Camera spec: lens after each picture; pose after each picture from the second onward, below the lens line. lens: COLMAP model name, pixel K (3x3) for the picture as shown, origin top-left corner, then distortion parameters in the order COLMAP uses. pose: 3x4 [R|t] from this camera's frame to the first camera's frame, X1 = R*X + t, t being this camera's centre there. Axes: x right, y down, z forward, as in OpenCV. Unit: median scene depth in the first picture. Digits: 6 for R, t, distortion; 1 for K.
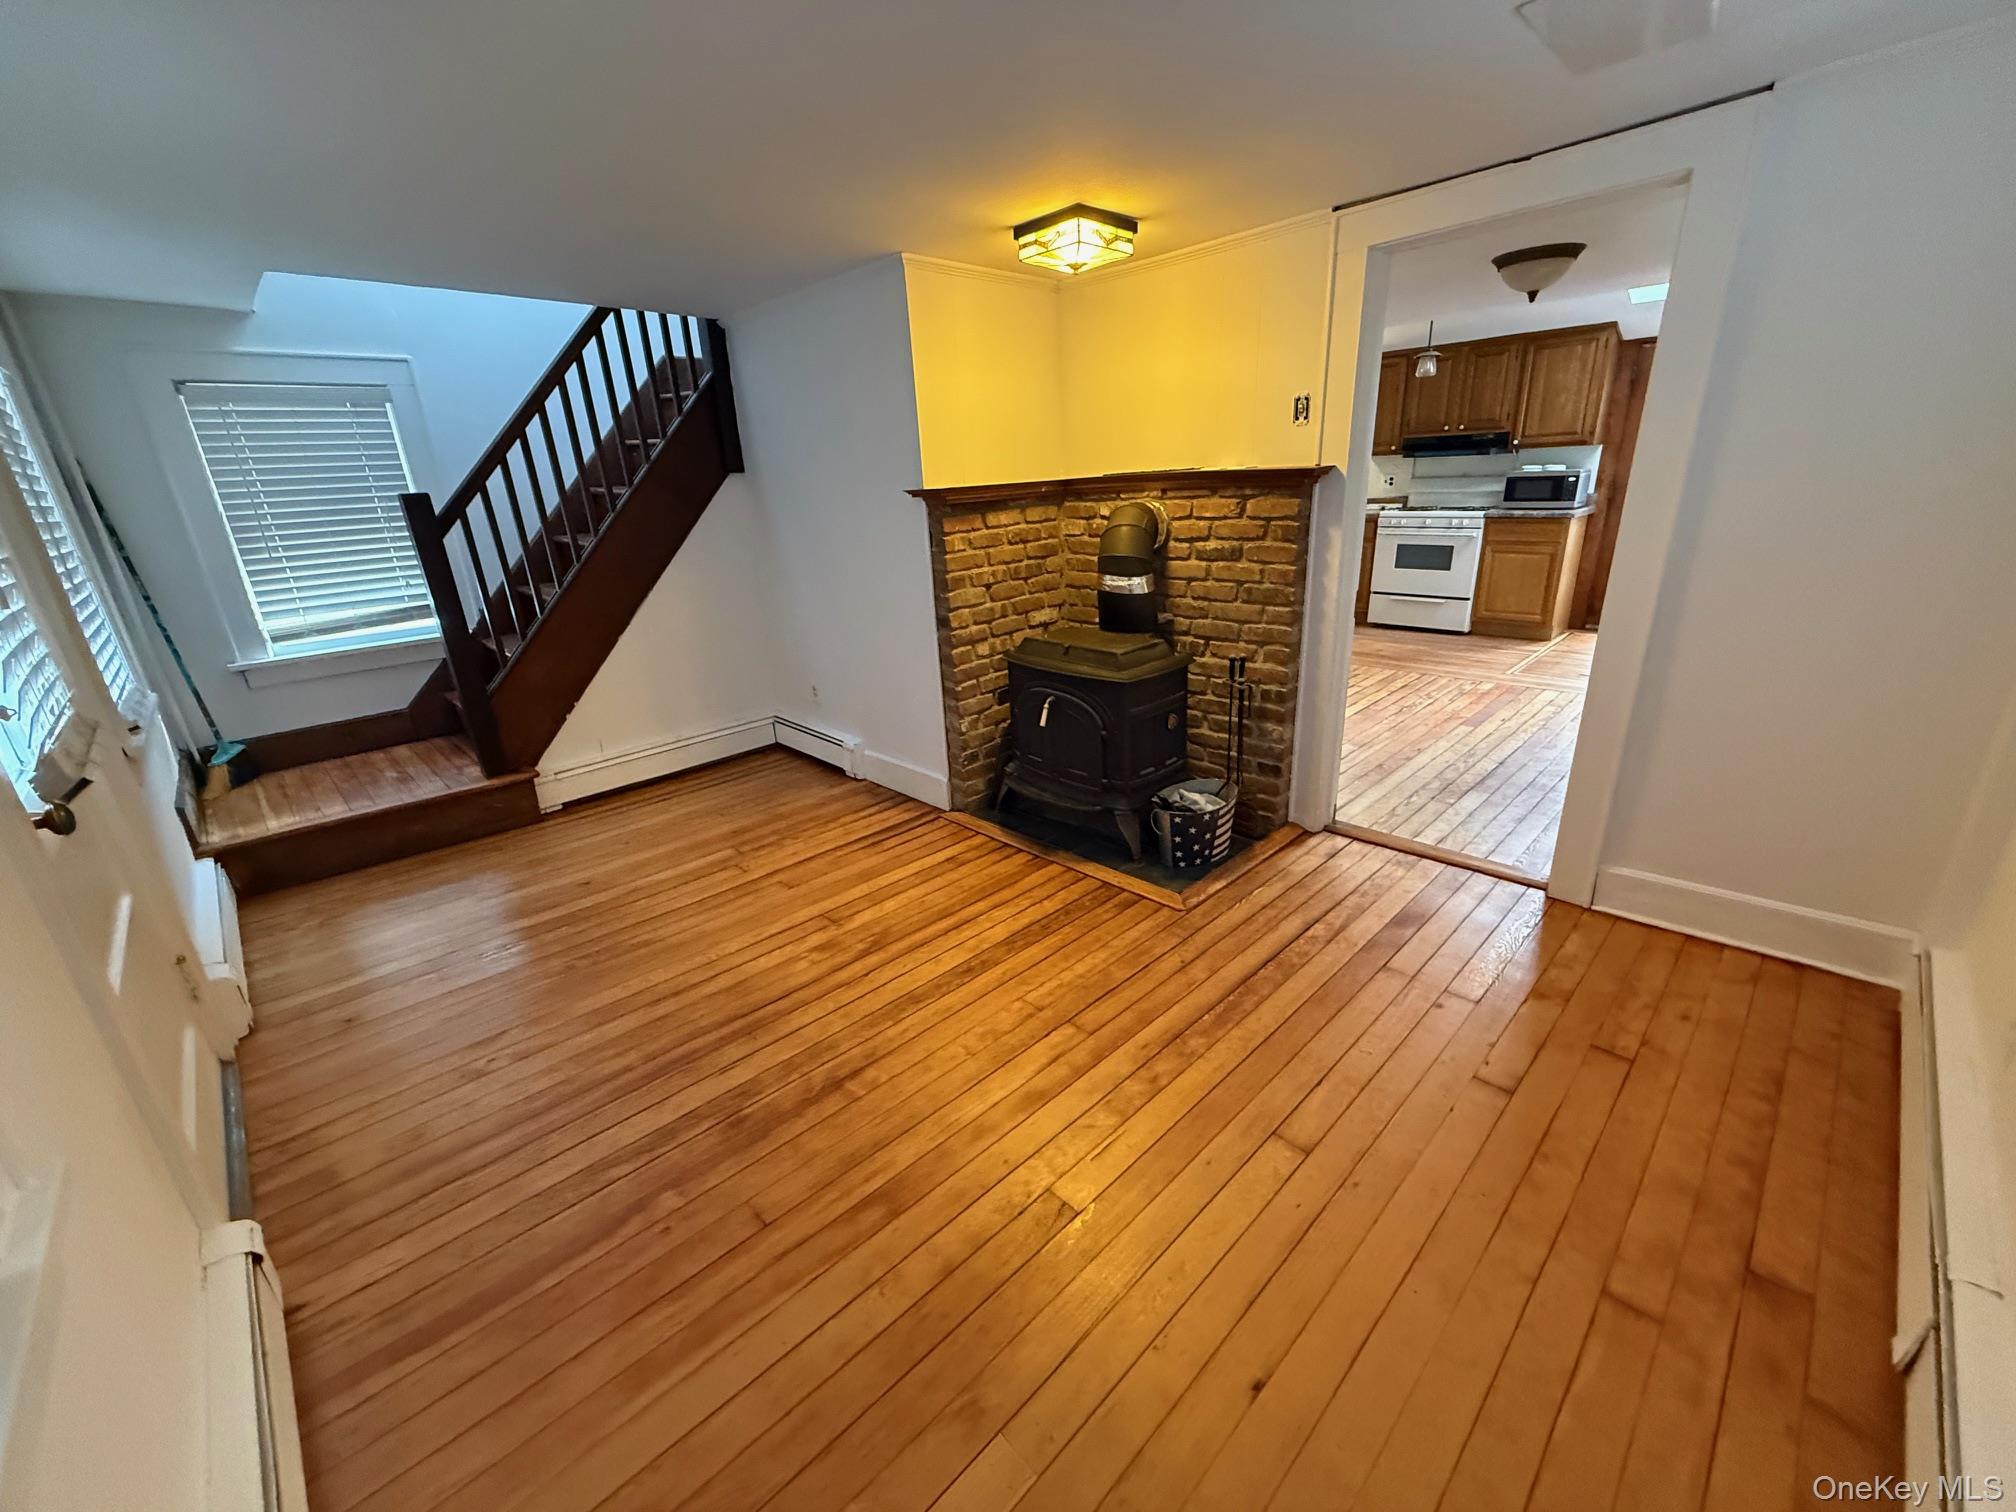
lens RADIAL K [[803.2, 0, 1002.3], [0, 803.2, 753.2], [0, 0, 1]] dist [-0.000855, -0.000024]
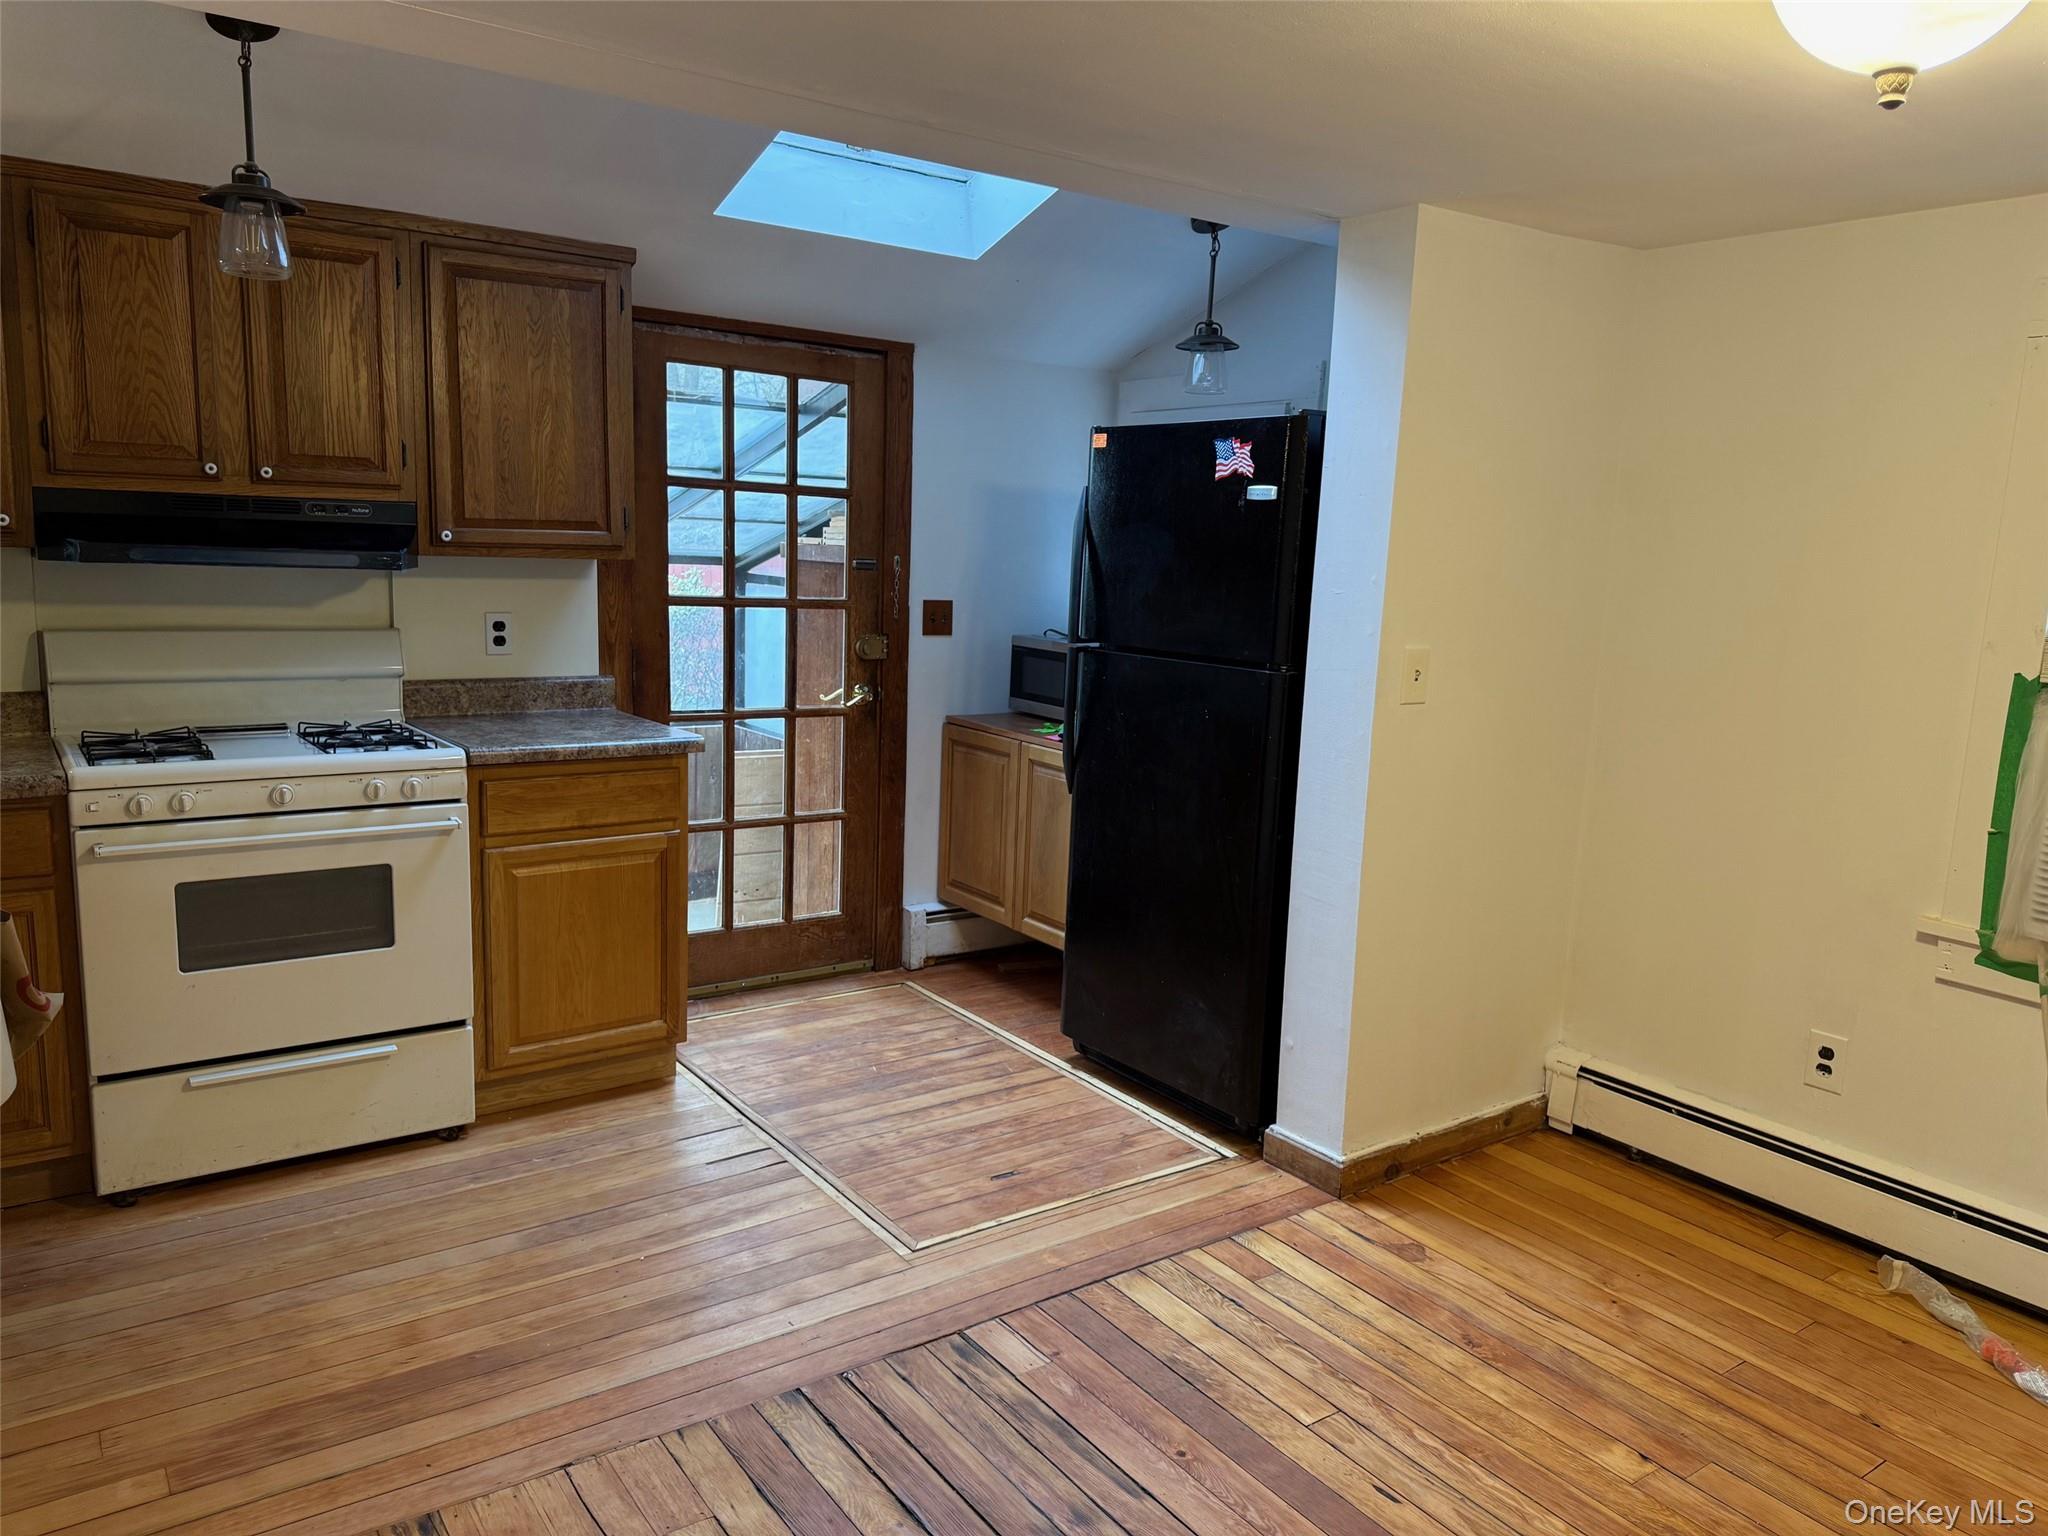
lens RADIAL K [[1440.5, 0, 1028.7], [0, 1440.5, 780.9], [0, 0, 1]] dist [0.101736, -0.143629]
pose [[0.148821, -0.111775, 0.982527, 0.160004], [0.287787, 0.955479, 0.065107, -0.529222], [-0.946061, 0.273069, 0.174363, 1.408150]]
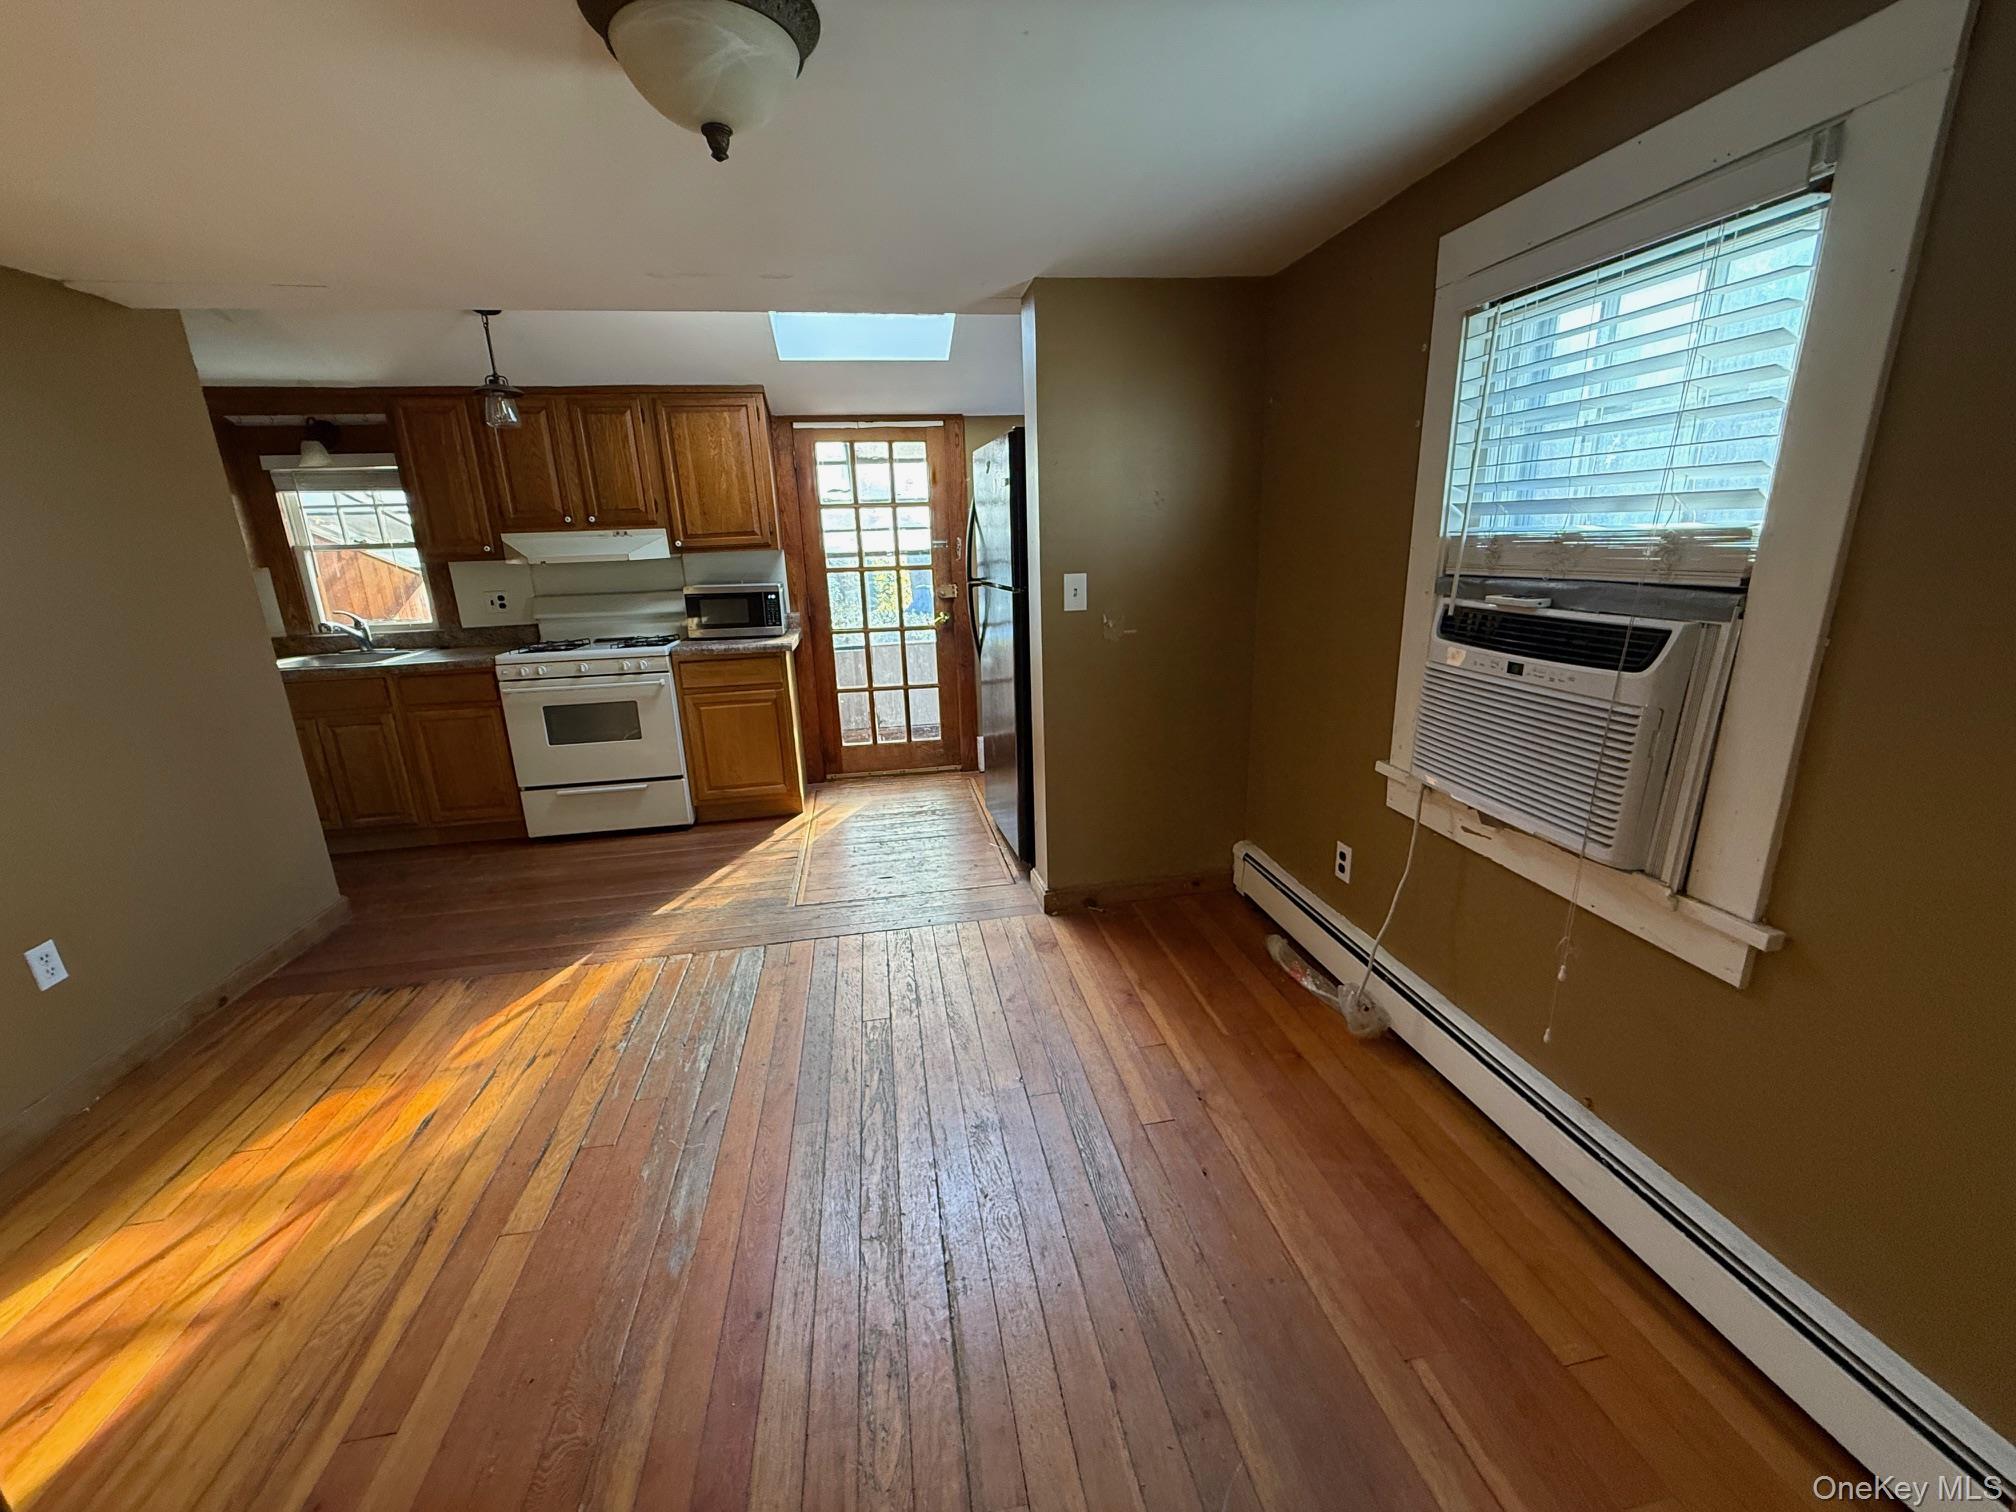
lens RADIAL K [[801.0, 0, 994.3], [0, 801.0, 751.6], [0, 0, 1]] dist [0.023376, 0.000090]
pose [[0.577304, -0.185114, 0.795269, 0.445745], [0.283105, 0.958926, 0.017696, -0.315338], [-0.765879, 0.214929, 0.605999, 0.851896]]
